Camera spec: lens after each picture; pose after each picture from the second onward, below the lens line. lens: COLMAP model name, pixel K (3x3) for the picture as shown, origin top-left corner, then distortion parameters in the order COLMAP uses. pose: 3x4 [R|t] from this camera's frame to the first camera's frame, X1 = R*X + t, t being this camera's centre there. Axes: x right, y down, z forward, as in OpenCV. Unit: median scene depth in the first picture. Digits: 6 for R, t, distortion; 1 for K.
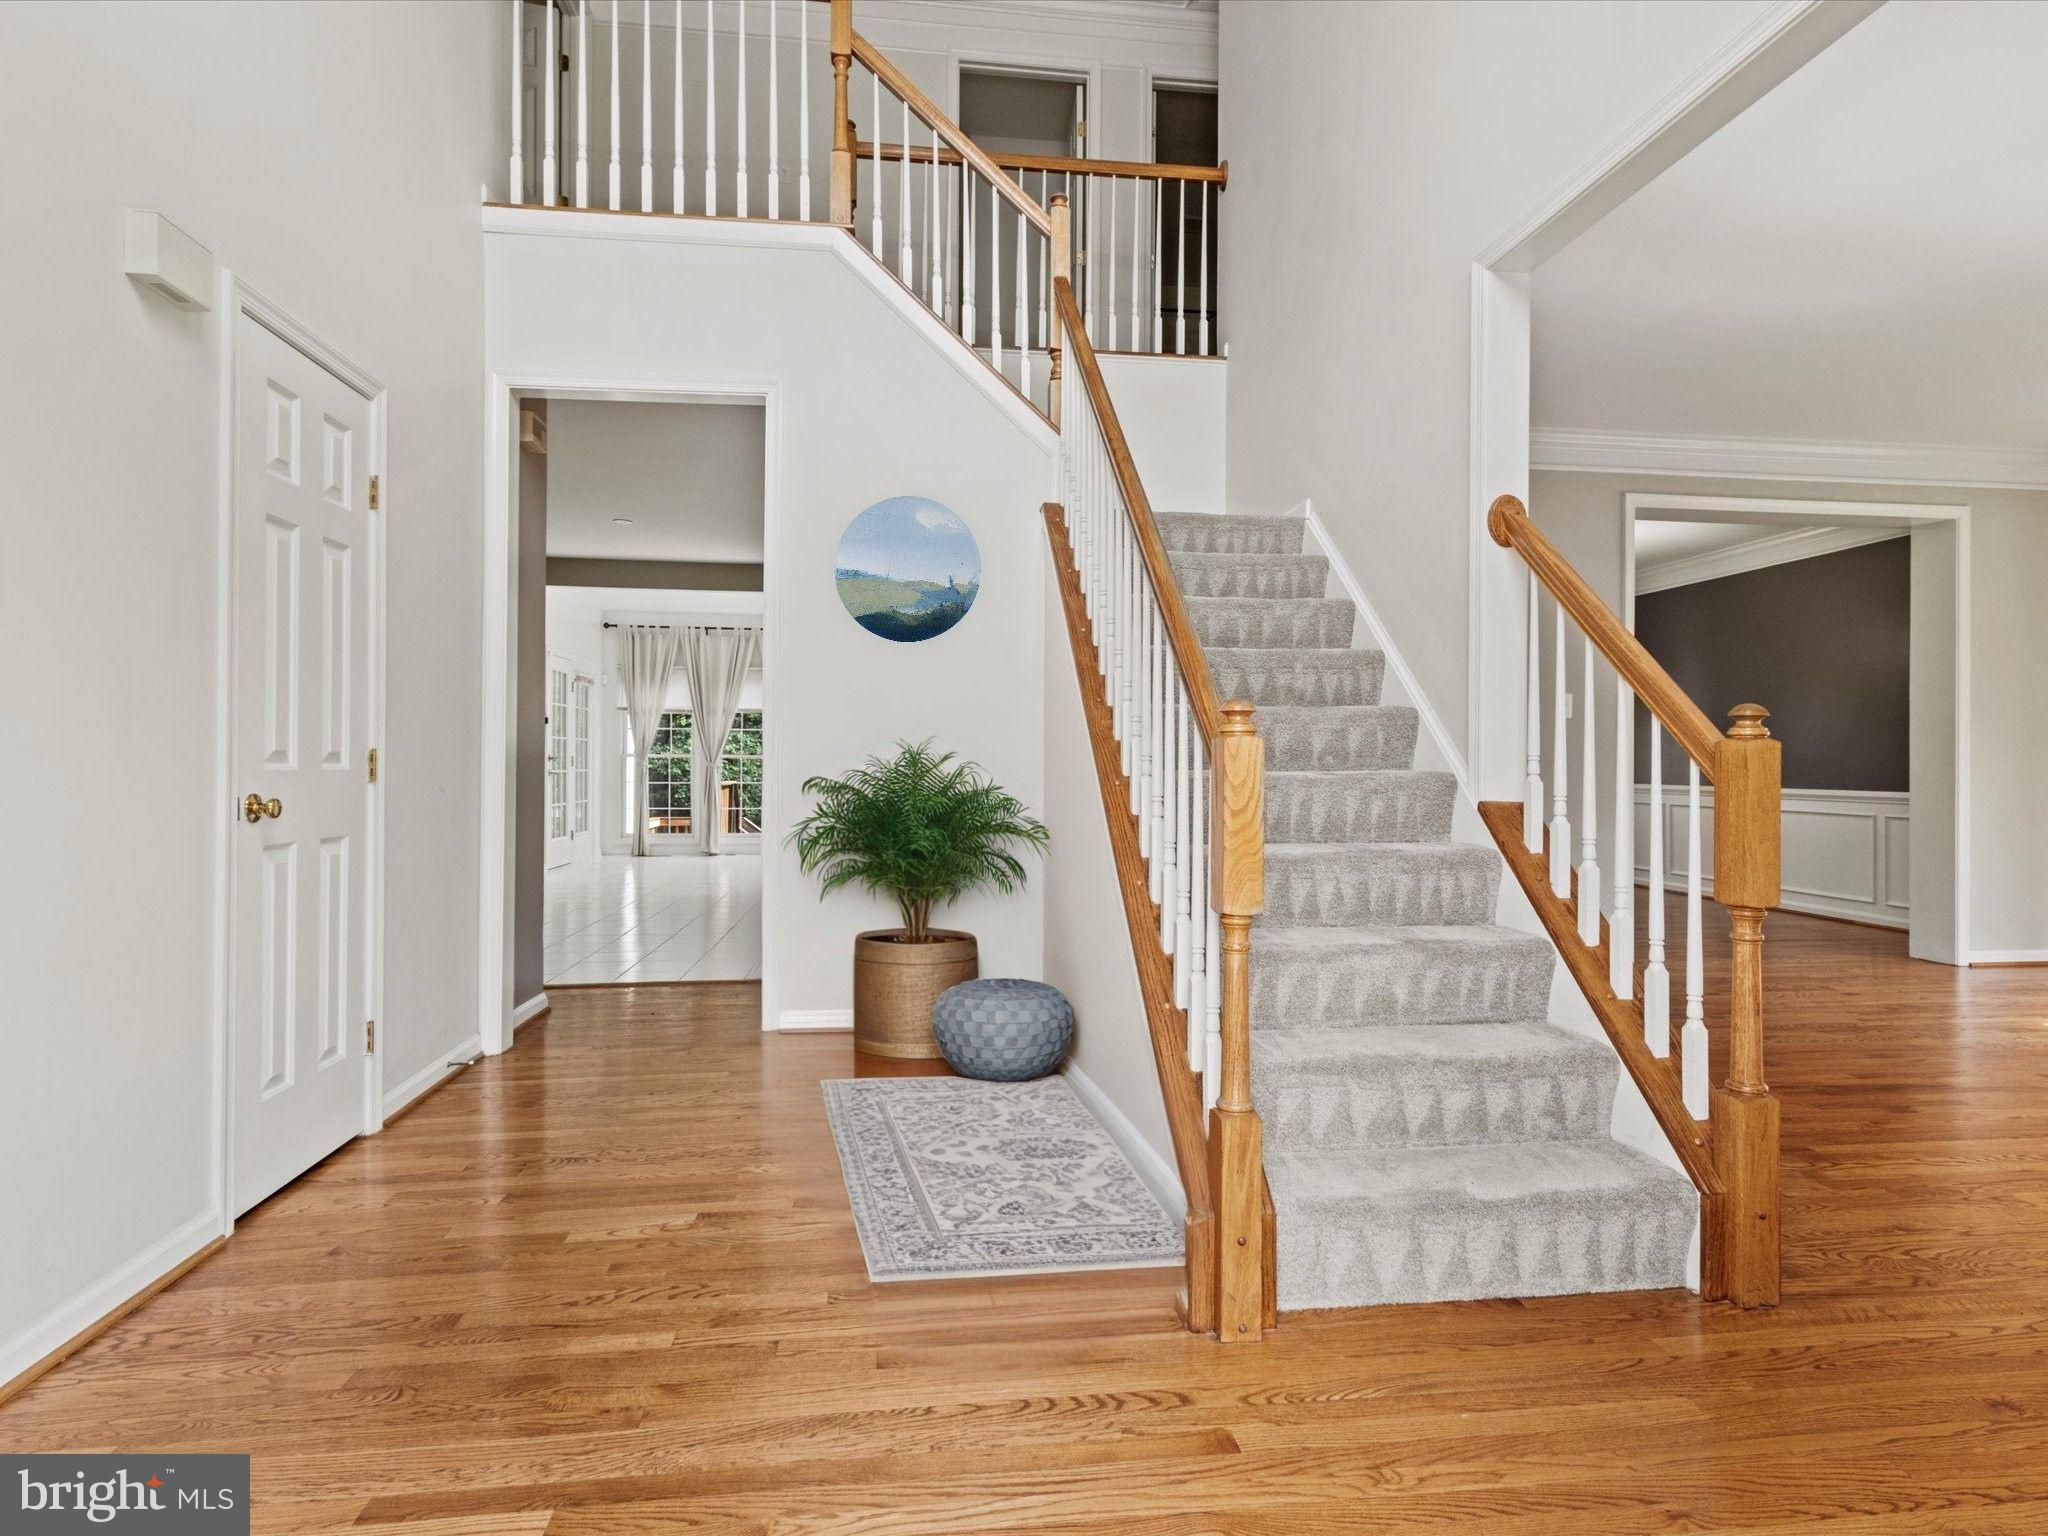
lens RADIAL K [[1066.9, 0, 1026.1], [0, 1066.9, 753.8], [0, 0, 1]] dist [0.004487, -0.000724]
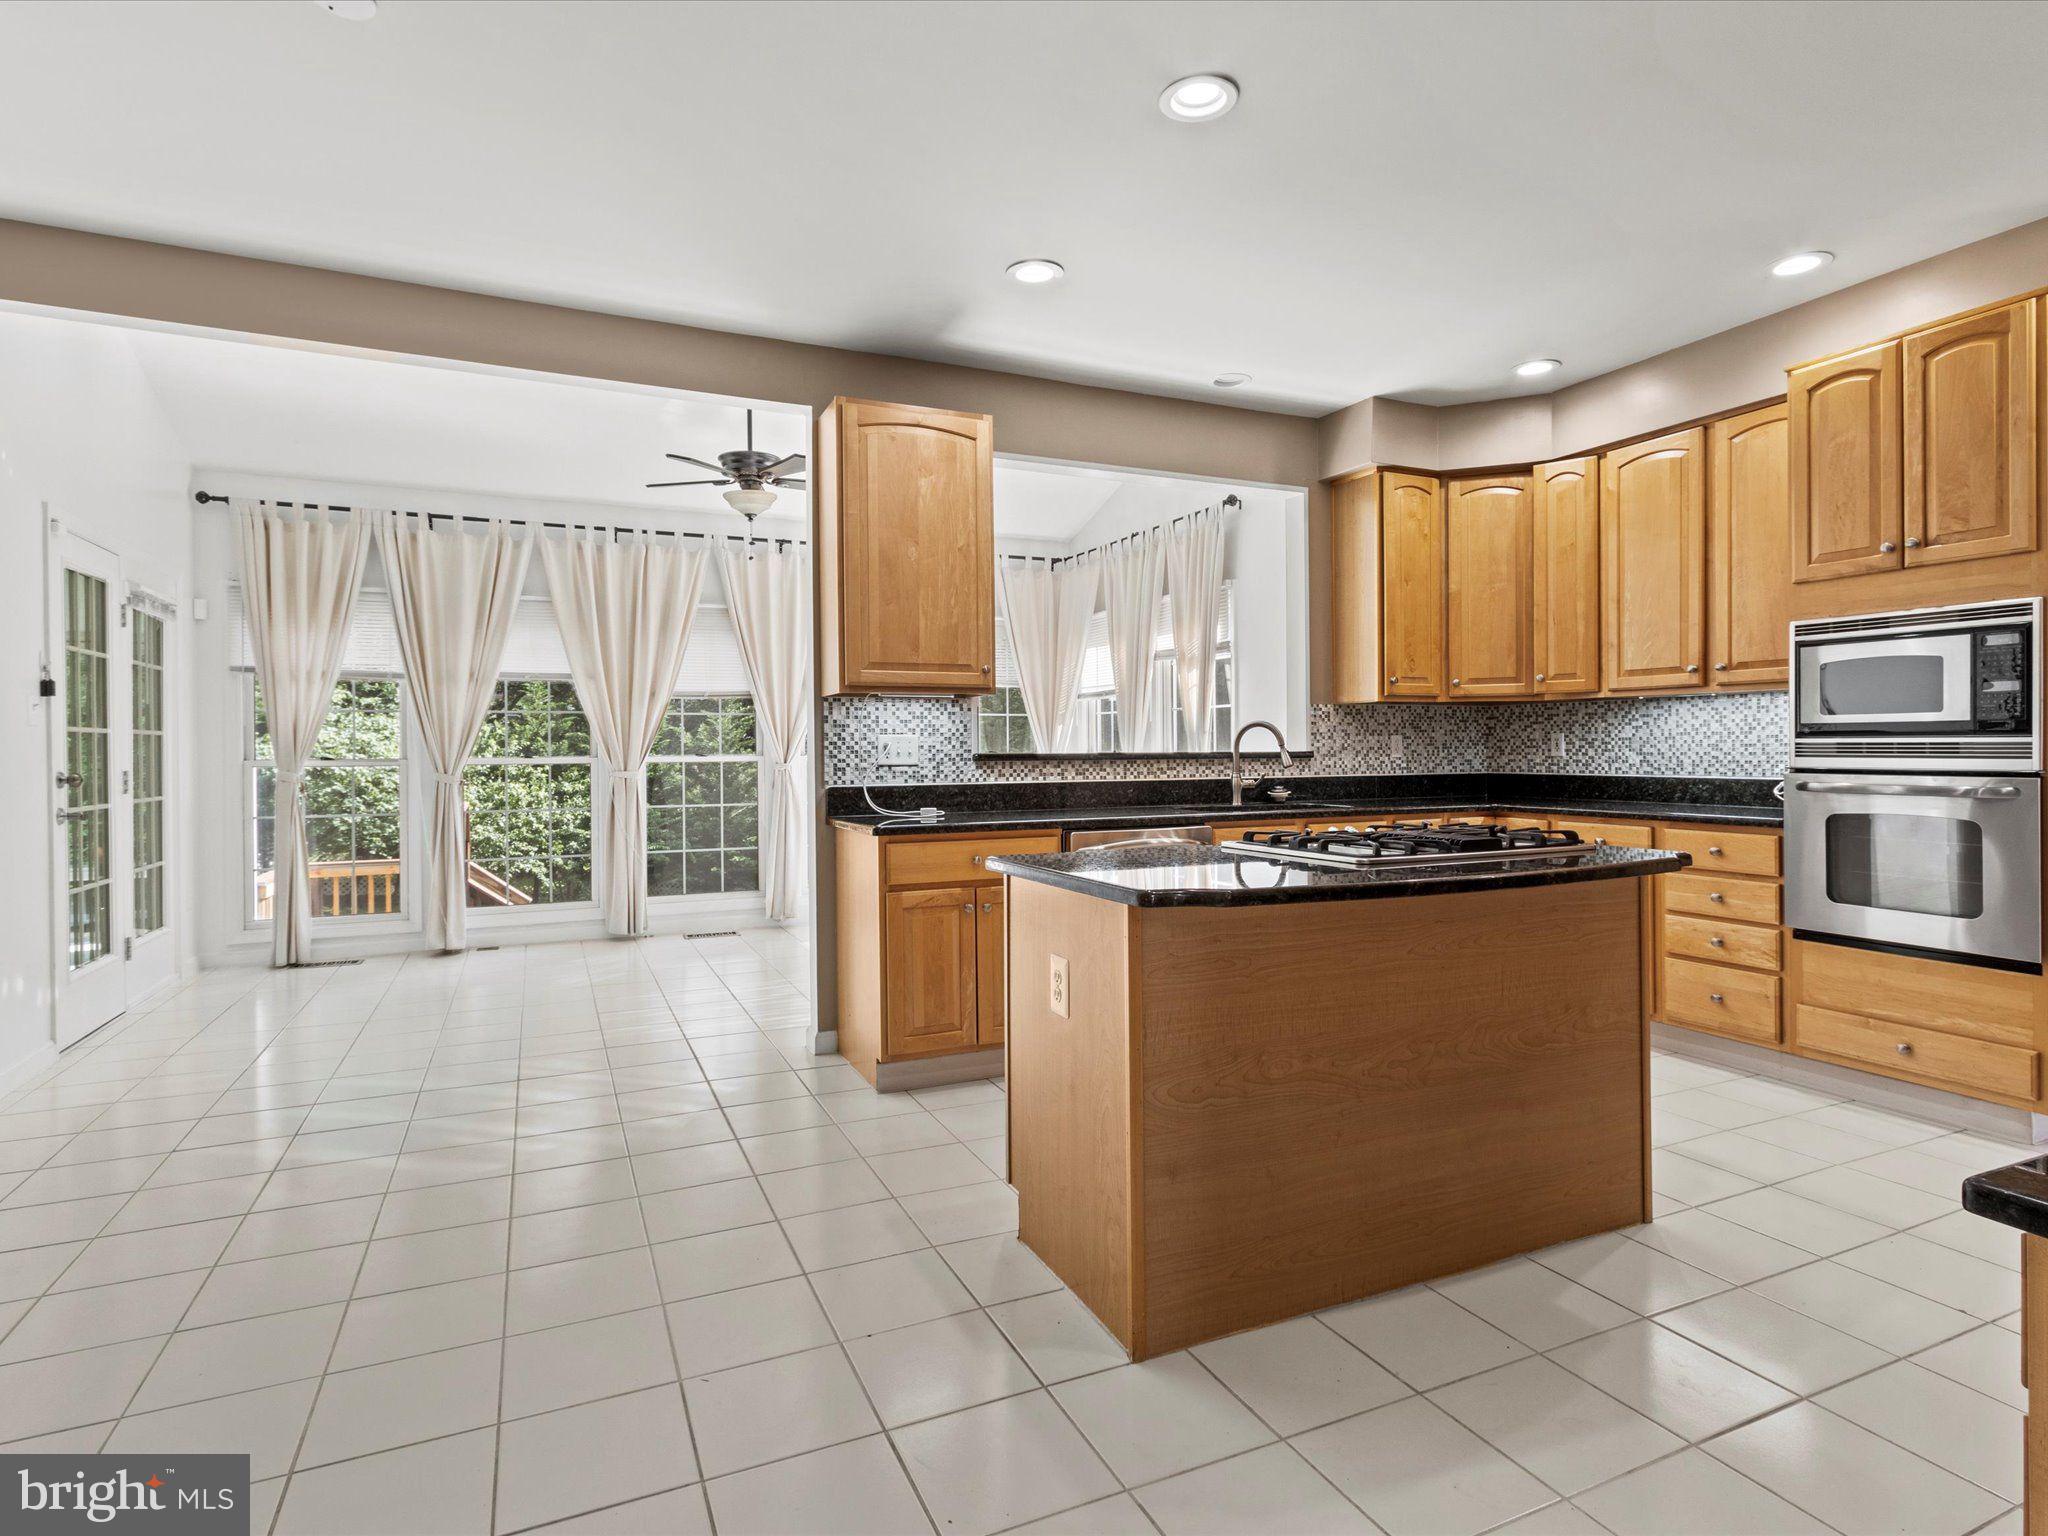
lens RADIAL K [[1066.9, 0, 1019.7], [0, 1066.9, 762.7], [0, 0, 1]] dist [0.004487, -0.000724]
pose [[0.956839, -0.010825, 0.290416, -0.179604], [0.007164, 0.999881, 0.013667, -0.003317], [-0.290529, -0.010997, 0.956803, 0.423758]]
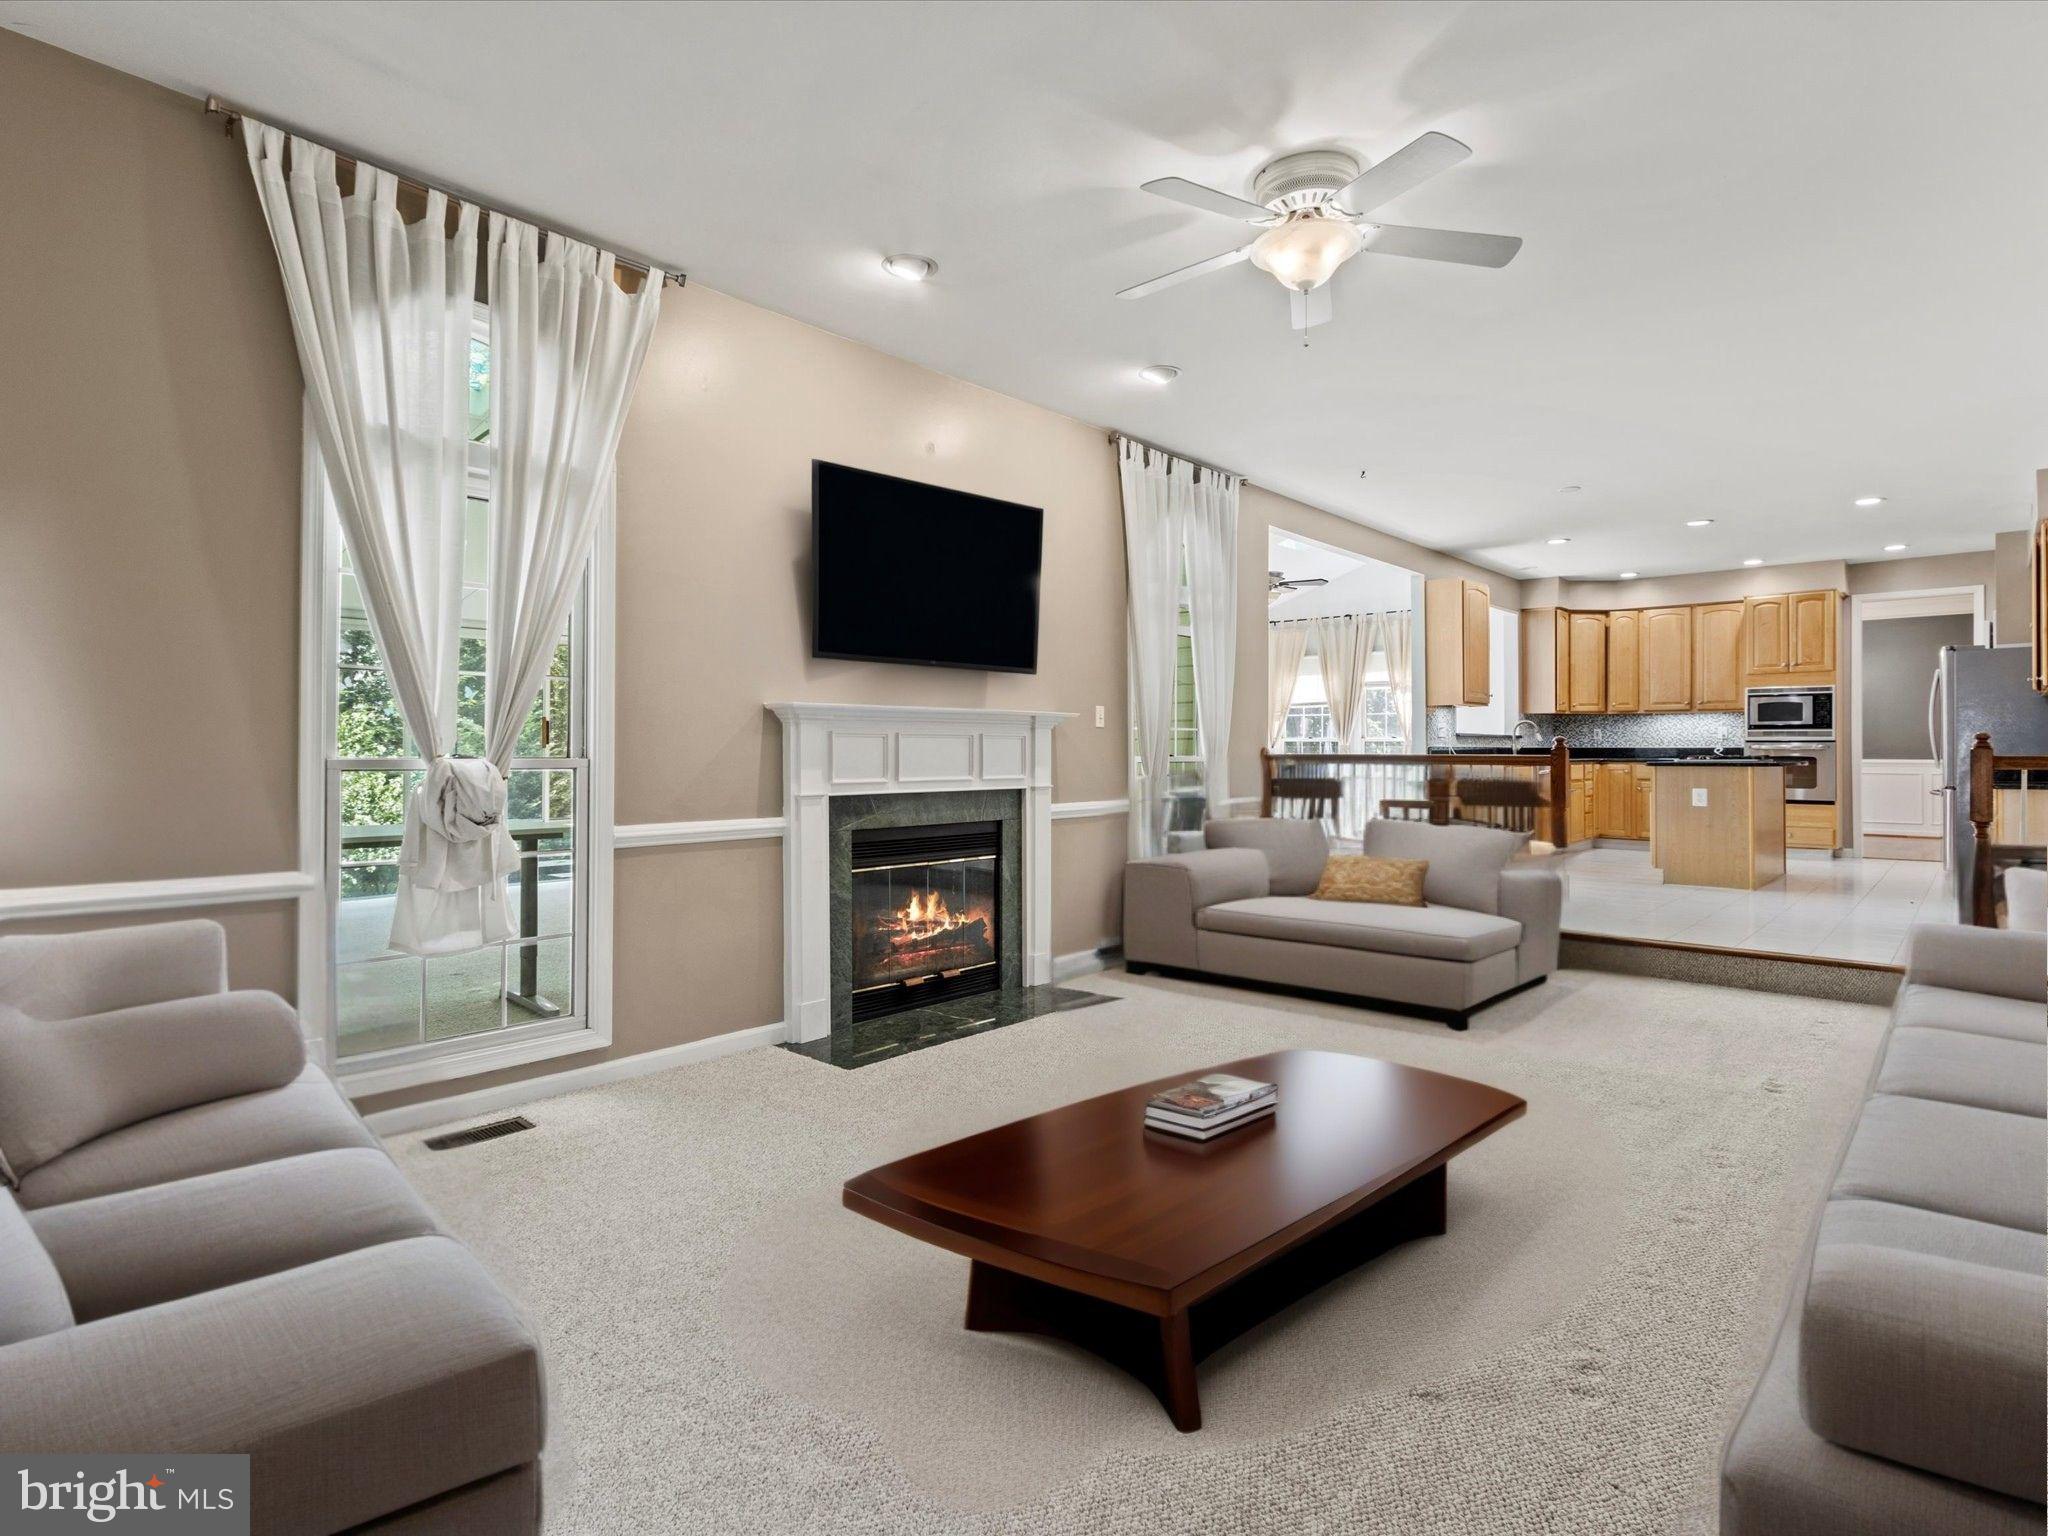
lens RADIAL K [[1066.9, 0, 1021.5], [0, 1066.9, 748.0], [0, 0, 1]] dist [0.004487, -0.000724]
pose [[0.771055, 0.000376, 0.636769, -0.843712], [-0.000556, 1.000000, 0.000084, 0.009564], [-0.636769, -0.000419, 0.771055, 0.366359]]
